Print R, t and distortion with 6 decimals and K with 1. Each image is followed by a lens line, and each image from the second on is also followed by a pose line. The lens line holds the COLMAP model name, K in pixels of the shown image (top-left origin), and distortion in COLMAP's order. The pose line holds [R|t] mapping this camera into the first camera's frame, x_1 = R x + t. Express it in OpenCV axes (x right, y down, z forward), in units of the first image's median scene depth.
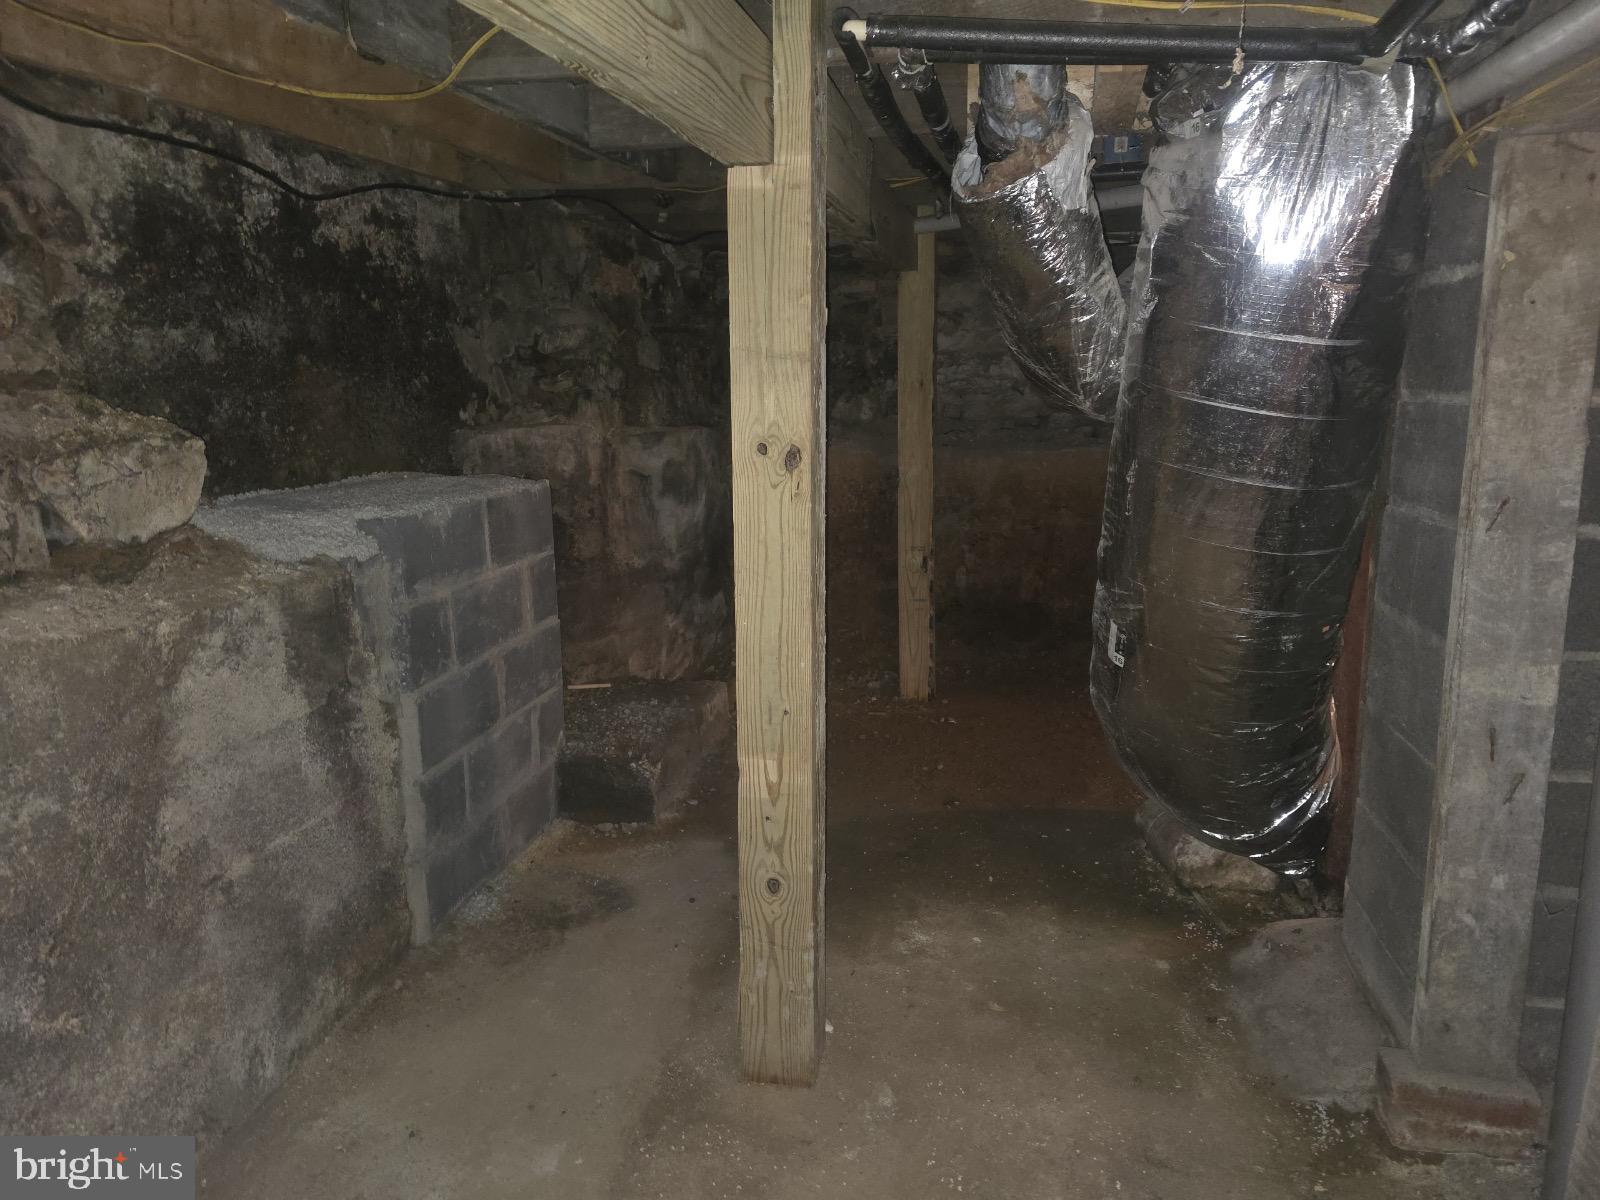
lens RADIAL K [[1067.8, 0, 794.3], [0, 1067.8, 592.8], [0, 0, 1]] dist [0.071723, -0.065331]
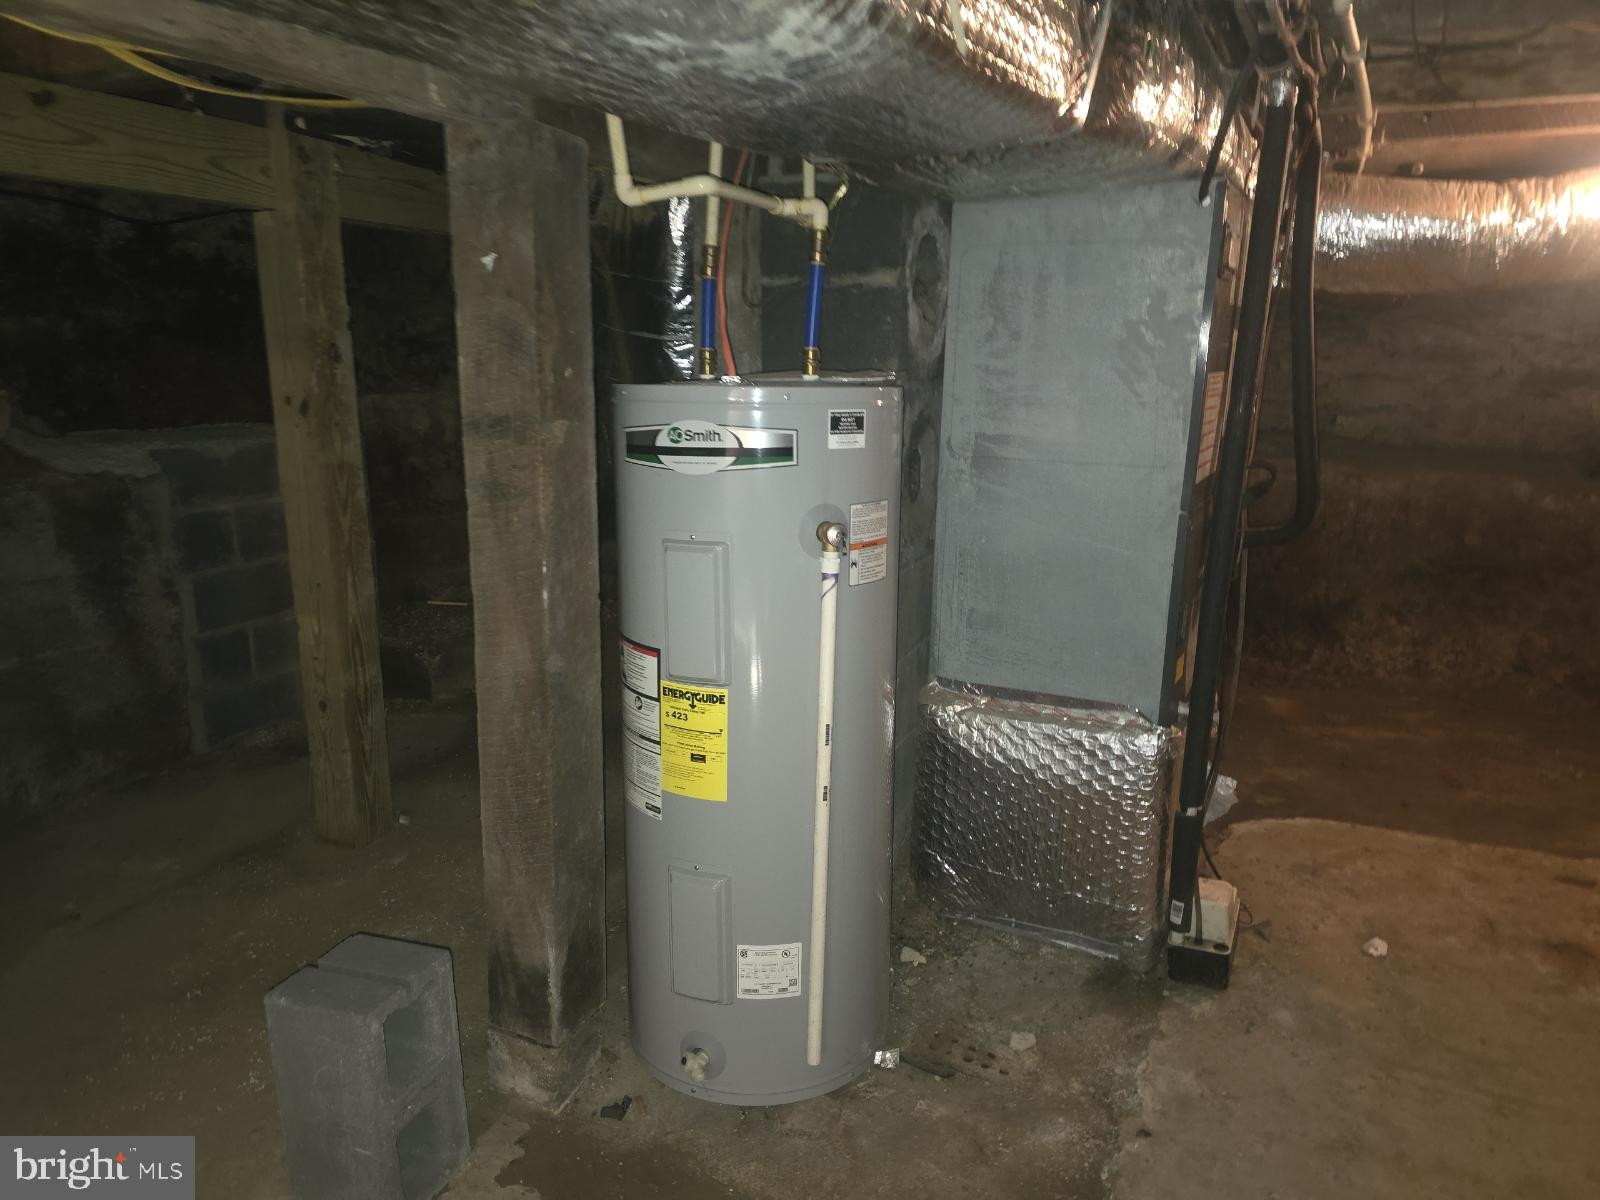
lens RADIAL K [[1066.9, 0, 798.3], [0, 1066.9, 613.1], [0, 0, 1]] dist [0.062964, -0.059036]
pose [[0.978764, 0.061105, -0.195672, 0.727487], [-0.055168, 0.997840, 0.035653, 0.049174], [0.197428, -0.024101, 0.980021, -0.246616]]
